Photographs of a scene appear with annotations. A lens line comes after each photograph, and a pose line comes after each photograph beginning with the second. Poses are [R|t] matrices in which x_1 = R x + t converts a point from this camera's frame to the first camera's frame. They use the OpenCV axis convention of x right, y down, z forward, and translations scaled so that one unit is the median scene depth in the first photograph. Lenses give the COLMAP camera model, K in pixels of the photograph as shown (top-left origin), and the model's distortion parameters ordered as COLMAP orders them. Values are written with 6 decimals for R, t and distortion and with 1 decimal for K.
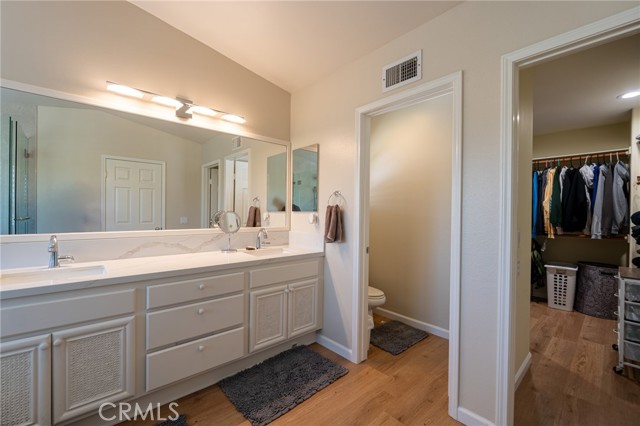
lens RADIAL K [[271.2, 0, 315.5], [0, 271.2, 213.0], [0, 0, 1]] dist [0.001397, -0.000404]
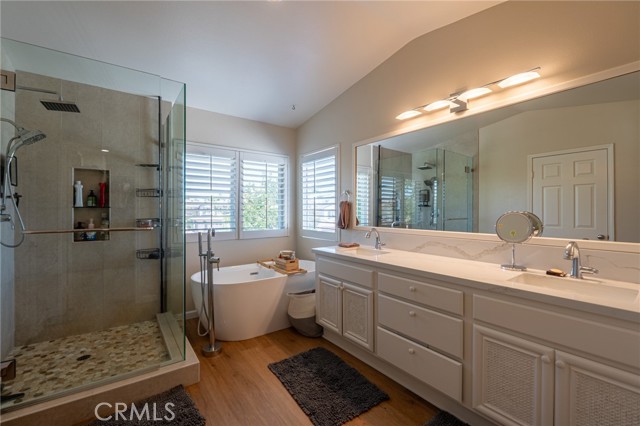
lens RADIAL K [[271.2, 0, 315.5], [0, 271.2, 213.0], [0, 0, 1]] dist [0.001397, -0.000404]
pose [[-0.100495, -0.005178, -0.994924, 0.497932], [-0.003039, 0.999983, -0.004898, 0.001472], [0.994933, 0.002532, -0.100509, 0.622680]]
